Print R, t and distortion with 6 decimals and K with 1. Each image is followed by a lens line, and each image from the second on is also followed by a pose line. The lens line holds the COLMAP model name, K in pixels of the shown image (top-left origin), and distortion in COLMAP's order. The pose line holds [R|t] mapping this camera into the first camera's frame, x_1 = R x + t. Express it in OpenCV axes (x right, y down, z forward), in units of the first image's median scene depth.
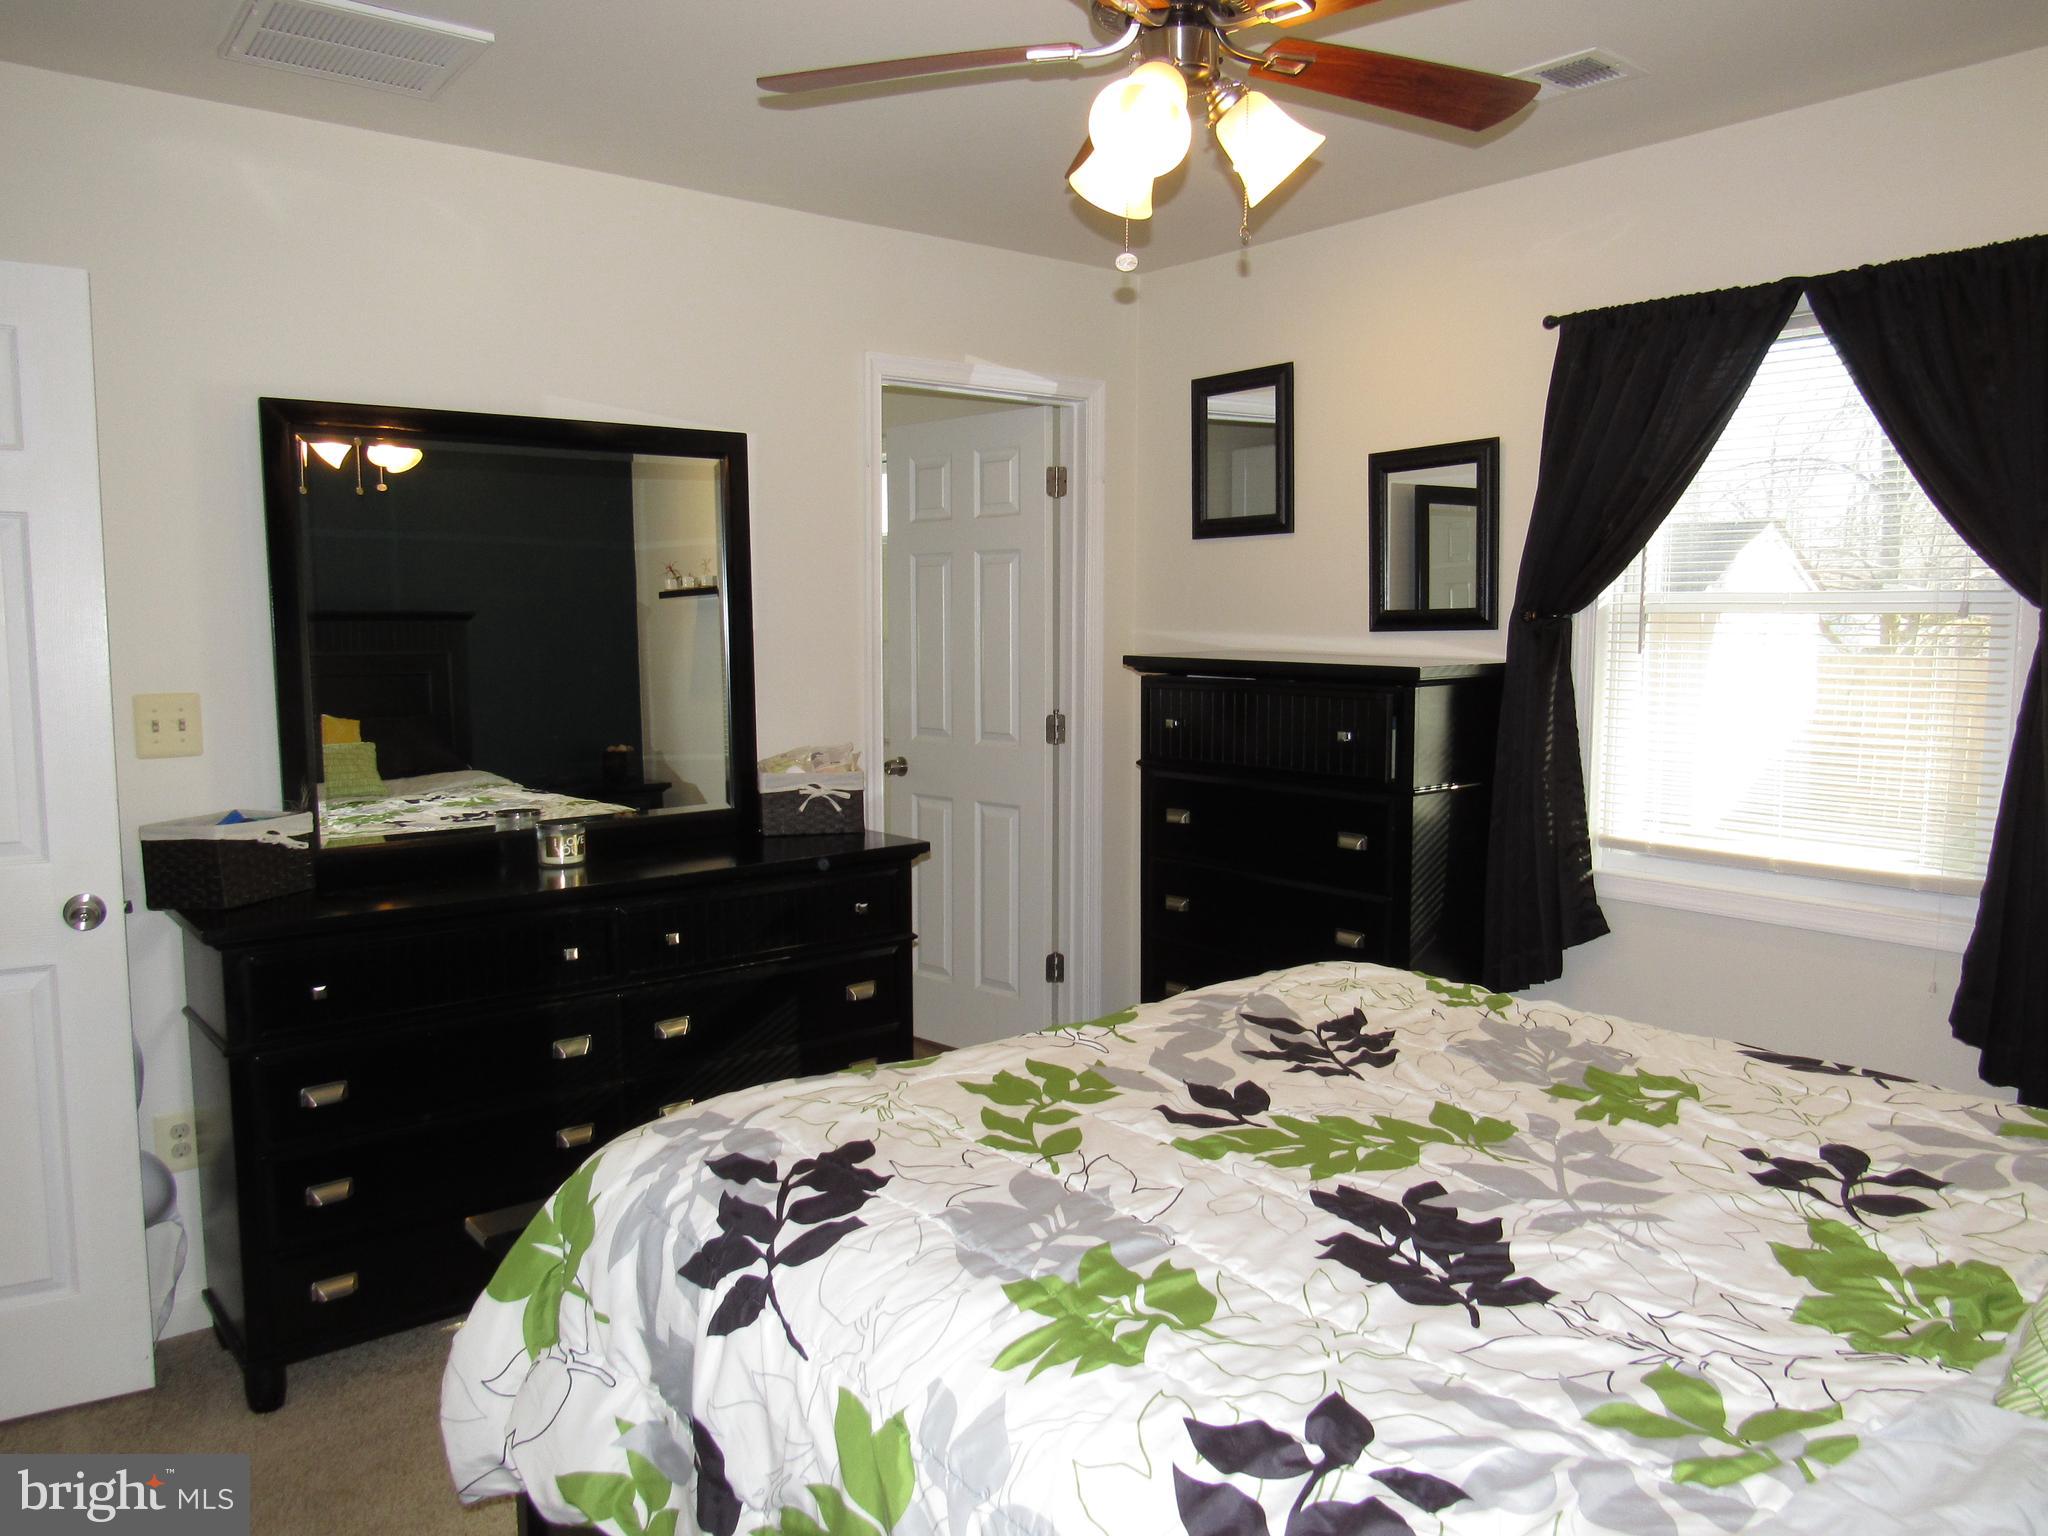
lens RADIAL K [[1460.2, 0, 1018.4], [0, 1460.2, 764.5], [0, 0, 1]] dist [-0.030200, 0.012220]
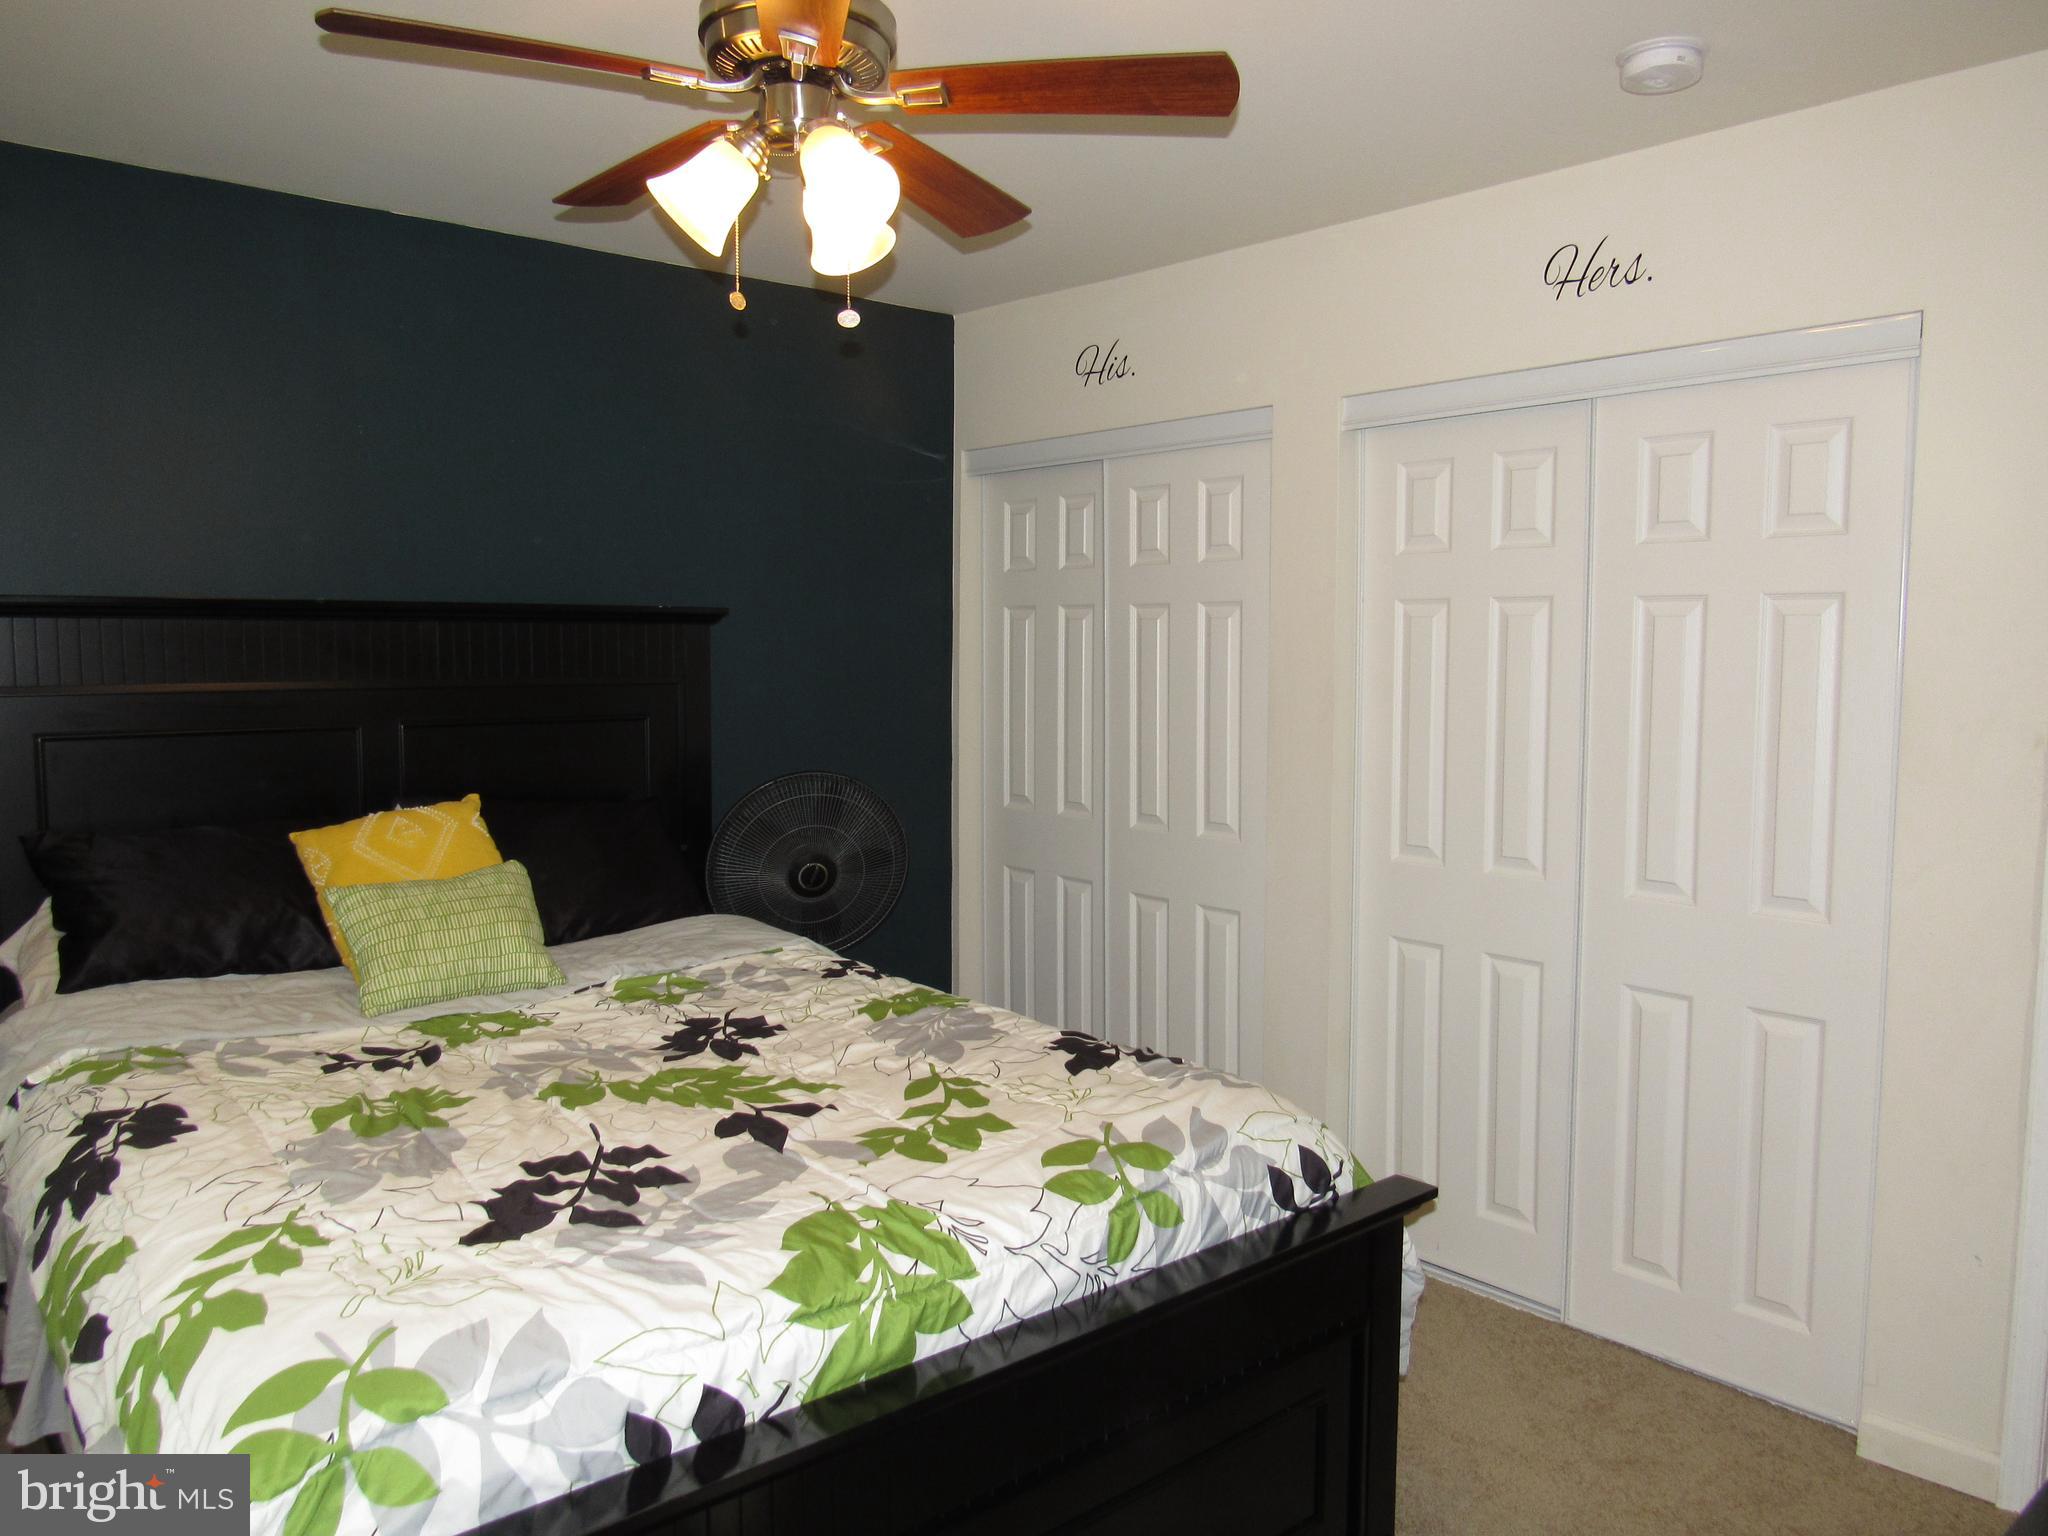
lens RADIAL K [[1460.2, 0, 1018.4], [0, 1460.2, 764.5], [0, 0, 1]] dist [-0.030200, 0.012220]
pose [[-0.999123, 0.007507, -0.041182, -0.003542], [0.000644, 0.986429, 0.164187, -0.207689], [0.041856, 0.164016, -0.985569, 2.089754]]
